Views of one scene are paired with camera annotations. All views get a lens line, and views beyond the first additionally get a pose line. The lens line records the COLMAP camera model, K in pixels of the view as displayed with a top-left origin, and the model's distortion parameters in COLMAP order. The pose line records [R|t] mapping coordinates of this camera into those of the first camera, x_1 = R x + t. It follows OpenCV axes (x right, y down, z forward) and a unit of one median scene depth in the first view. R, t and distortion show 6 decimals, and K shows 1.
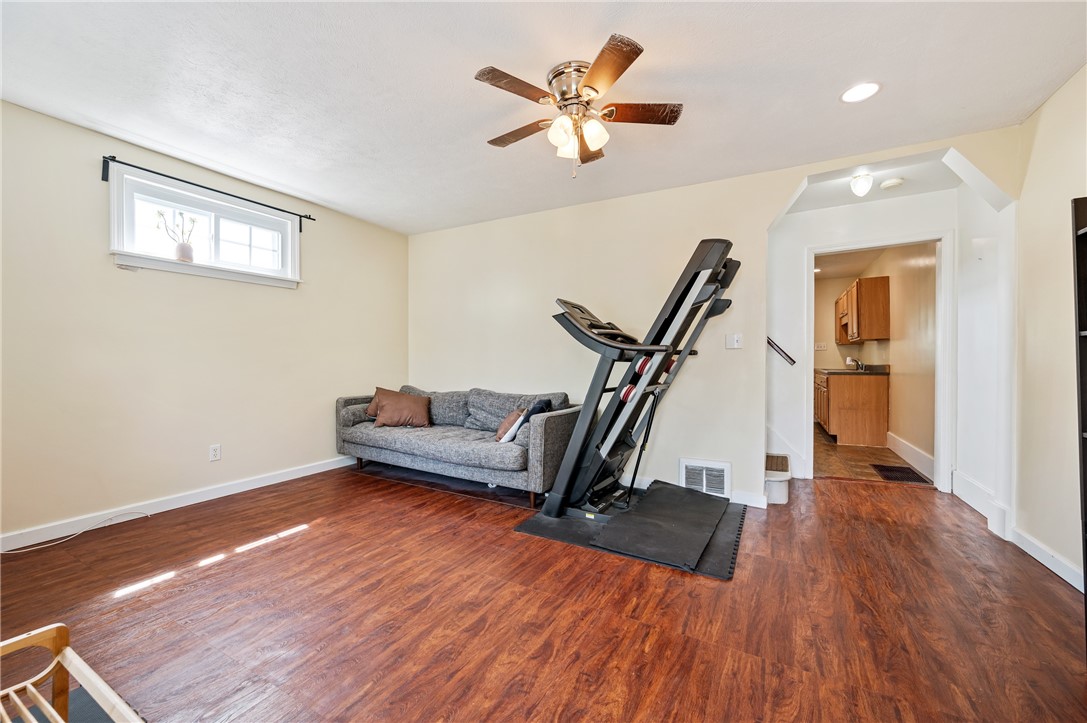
lens RADIAL K [[426.8, 0, 540.1], [0, 426.8, 359.6], [0, 0, 1]] dist [0.001718, 0.000149]
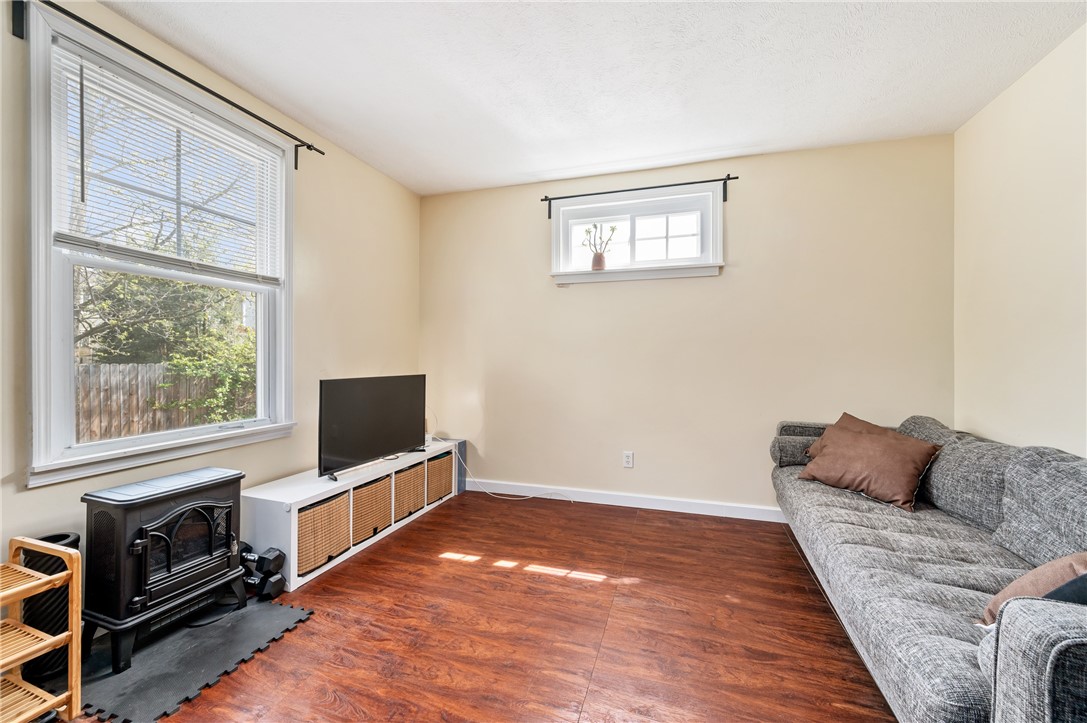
lens RADIAL K [[426.8, 0, 540.1], [0, 426.8, 359.6], [0, 0, 1]] dist [0.001718, 0.000149]
pose [[0.205386, -0.002537, -0.978678, 0.164600], [-0.010820, 0.999930, -0.004863, -0.003242], [0.978621, 0.011588, 0.205345, 0.648244]]
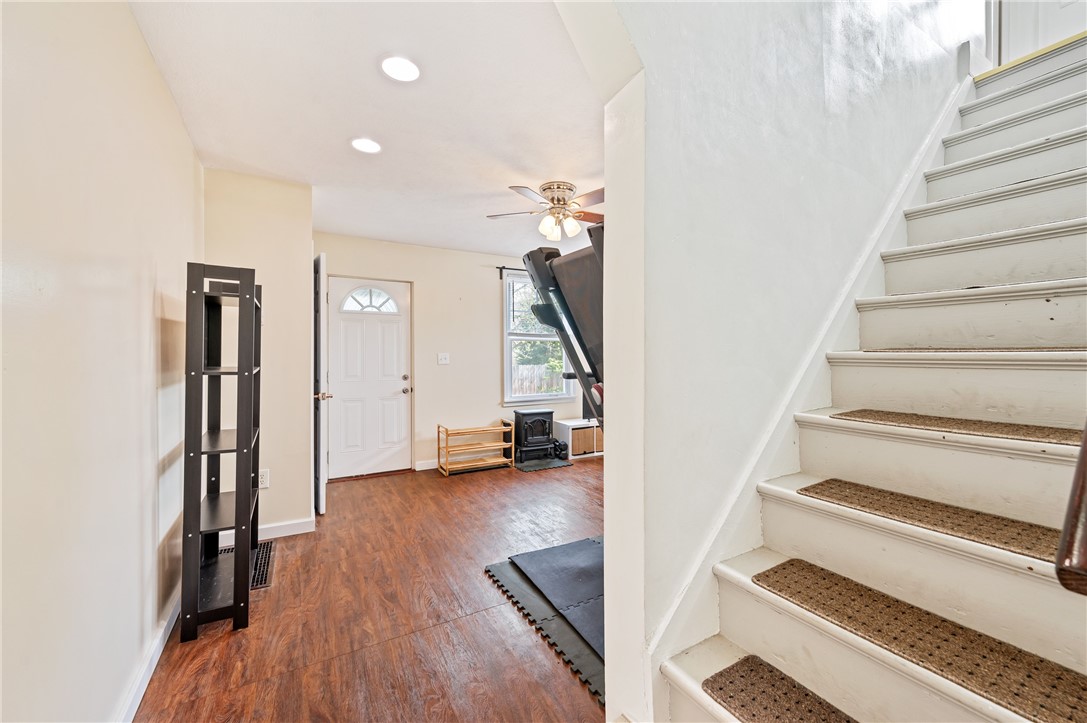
lens RADIAL K [[426.8, 0, 540.1], [0, 426.8, 359.6], [0, 0, 1]] dist [0.001718, 0.000149]
pose [[-0.518833, 0.001609, -0.854874, 0.931150], [-0.008771, 0.999936, 0.007205, -0.052547], [0.854831, 0.011237, -0.518785, 1.175180]]
